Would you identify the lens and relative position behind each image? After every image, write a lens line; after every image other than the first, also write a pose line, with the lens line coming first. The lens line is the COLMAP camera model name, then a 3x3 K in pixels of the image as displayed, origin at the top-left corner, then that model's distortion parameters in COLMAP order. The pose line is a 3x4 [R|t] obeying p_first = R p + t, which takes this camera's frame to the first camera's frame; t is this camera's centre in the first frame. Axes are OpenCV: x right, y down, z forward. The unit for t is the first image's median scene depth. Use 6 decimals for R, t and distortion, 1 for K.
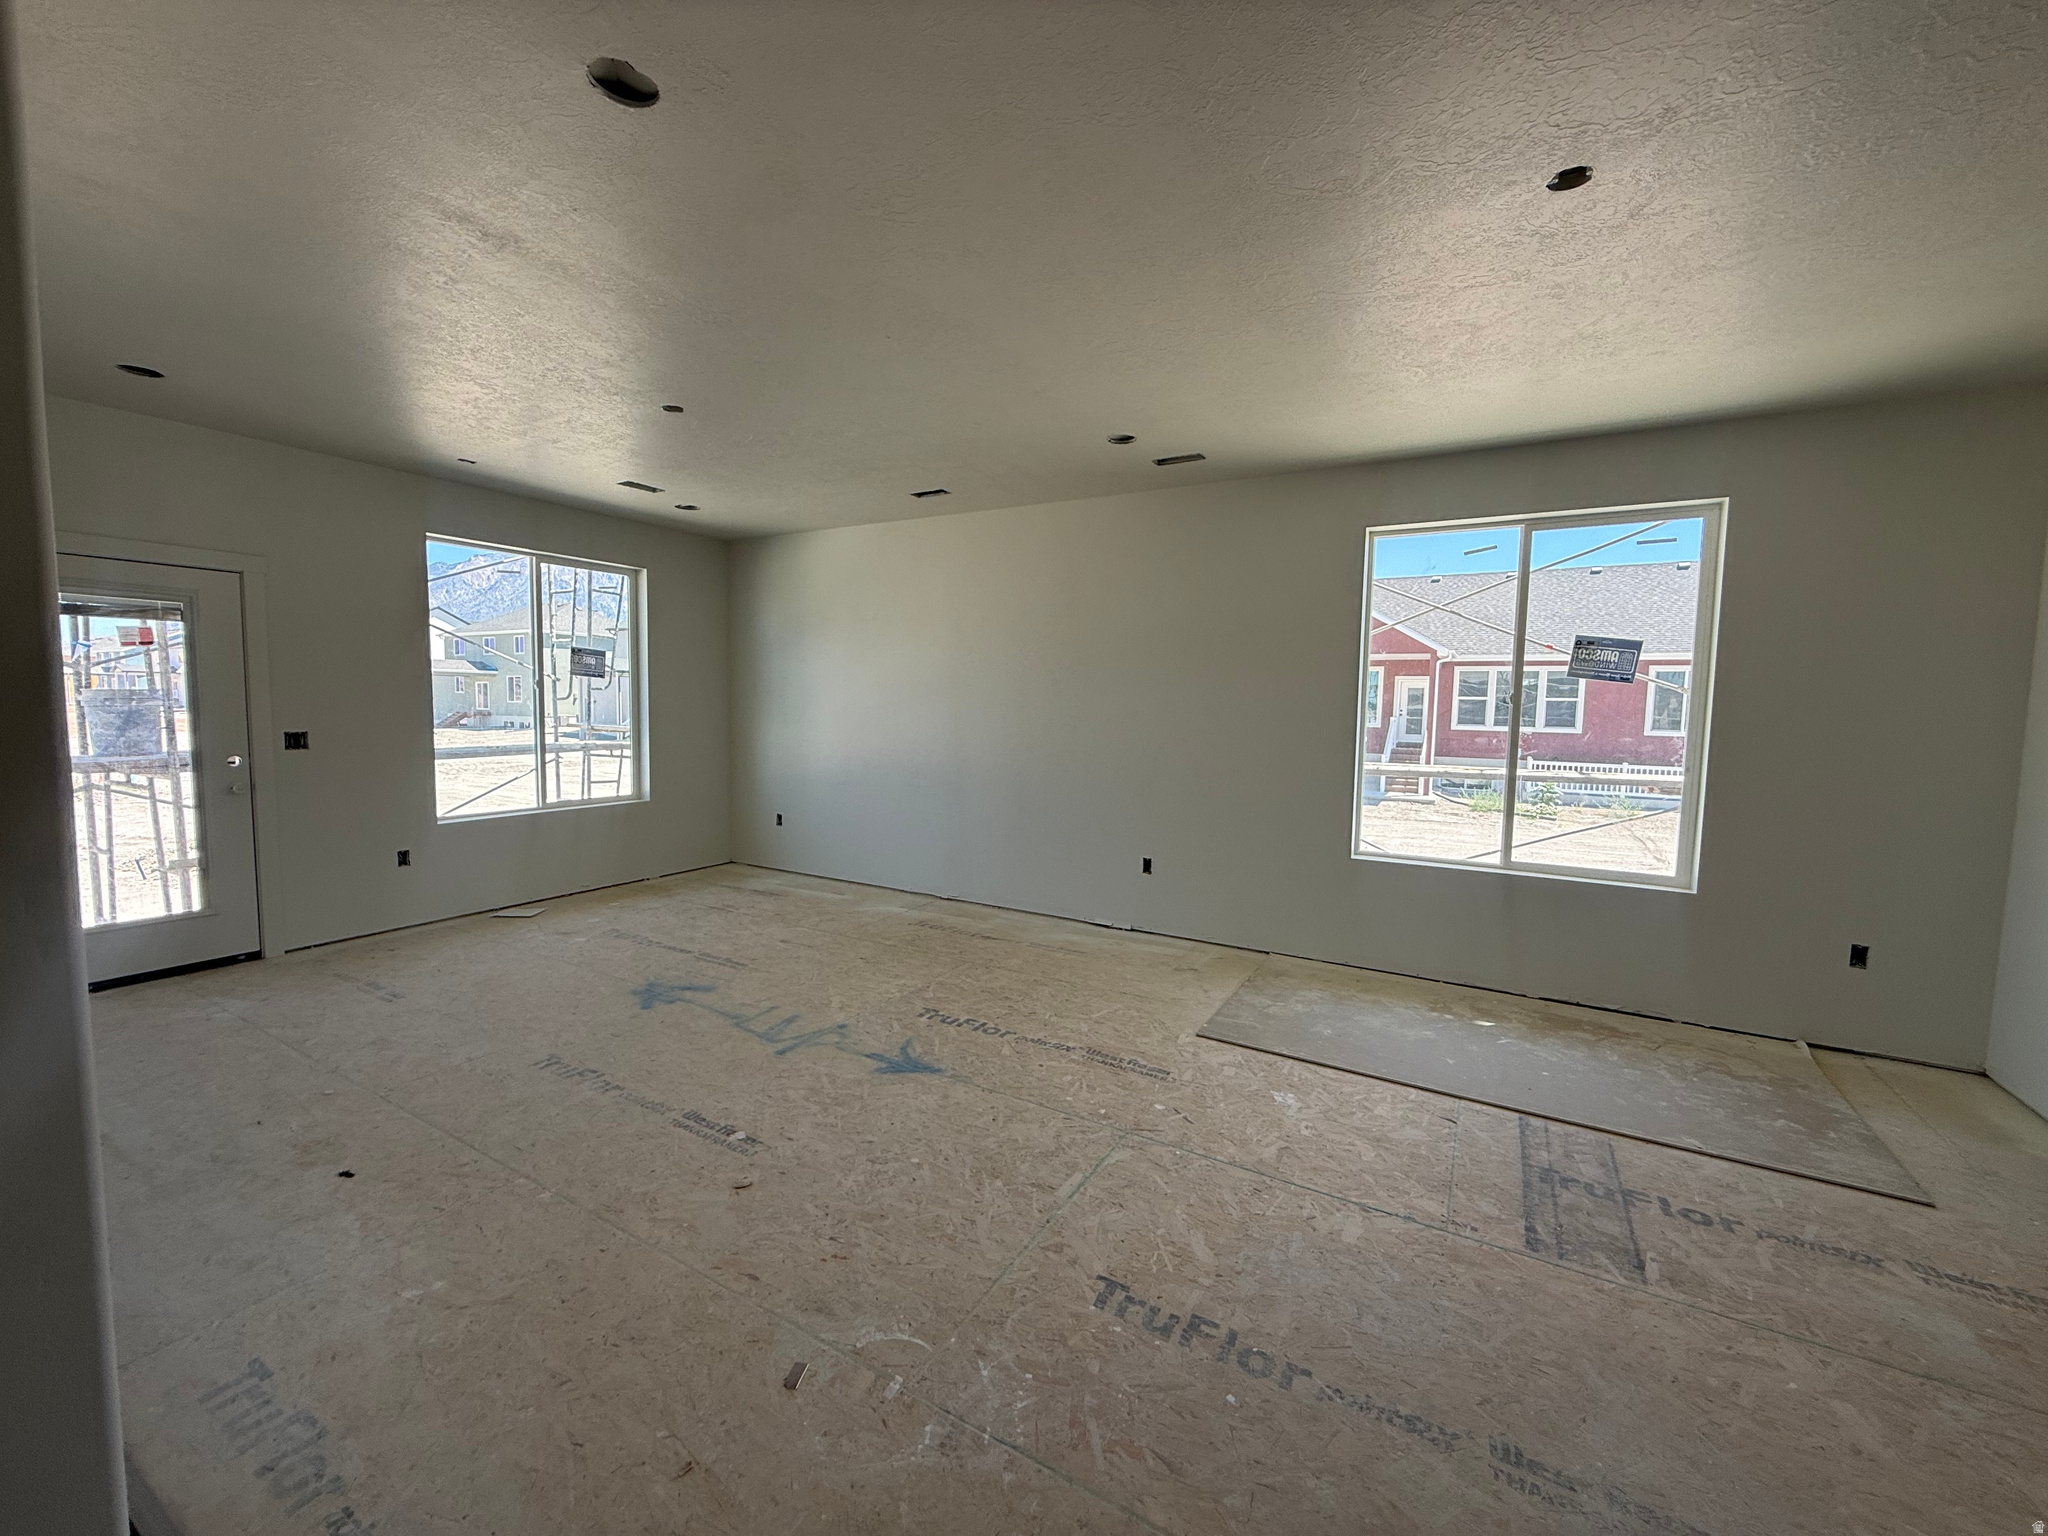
lens RADIAL K [[834.4, 0, 1024.0], [0, 834.4, 768.0], [0, 0, 1]] dist [0.023736, -0.004621]
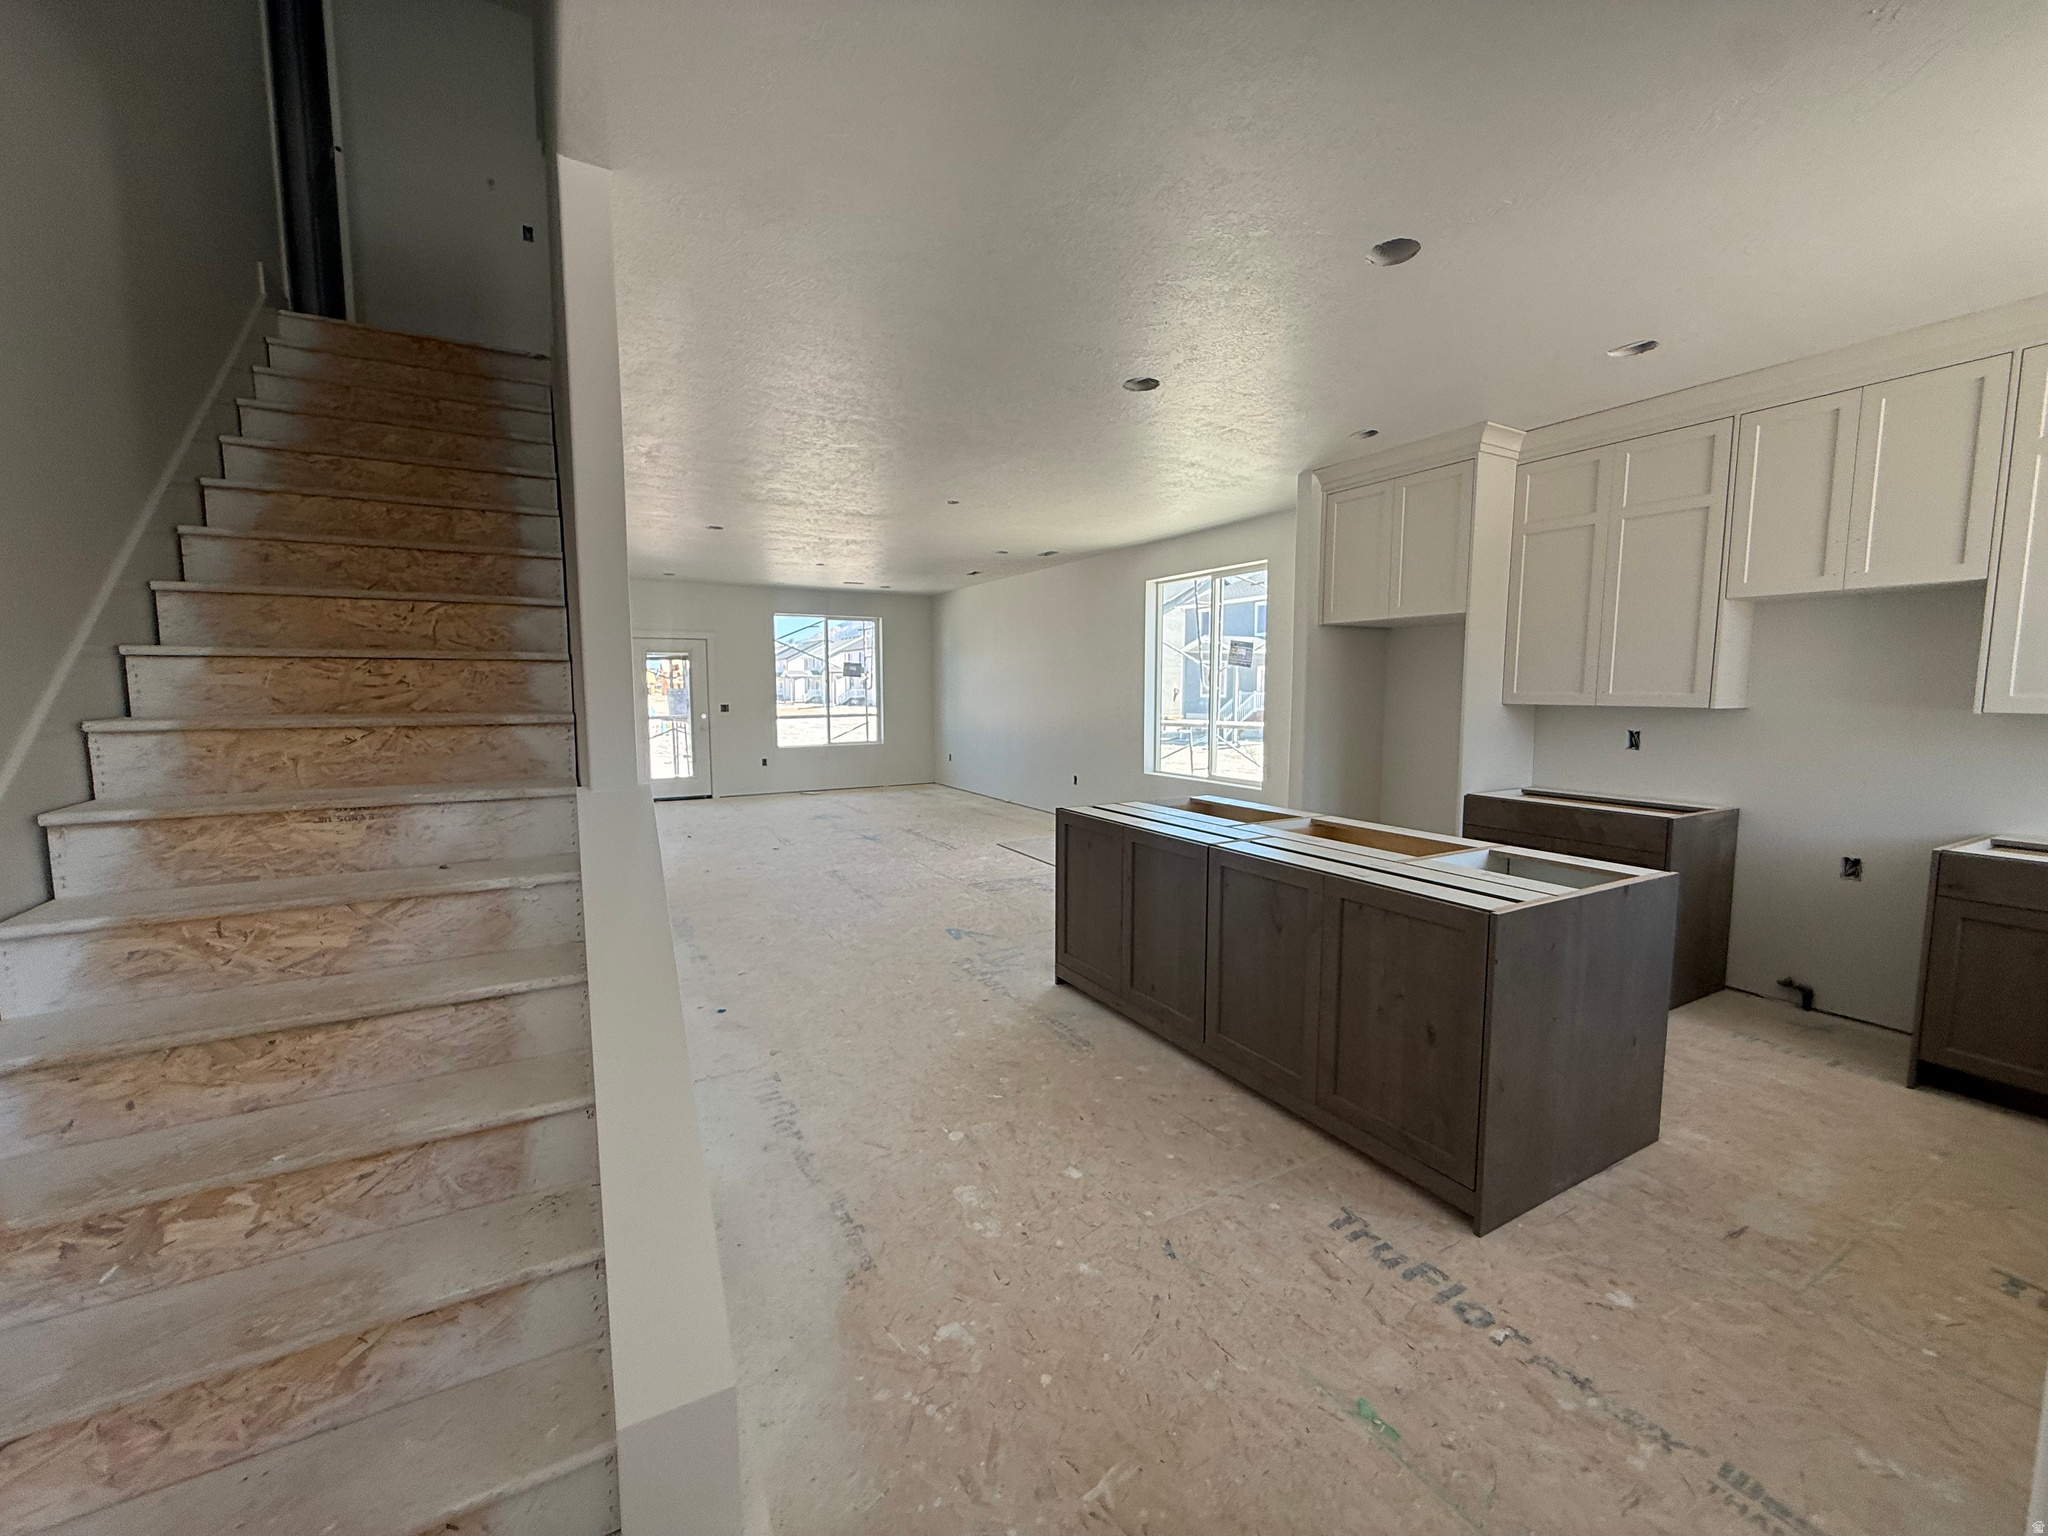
lens RADIAL K [[834.4, 0, 1024.0], [0, 834.4, 768.0], [0, 0, 1]] dist [0.023736, -0.004621]
pose [[0.865455, 0.028650, -0.500166, 0.909679], [-0.020425, 0.999551, 0.021913, 0.057195], [0.500570, -0.008749, 0.865652, -0.530742]]
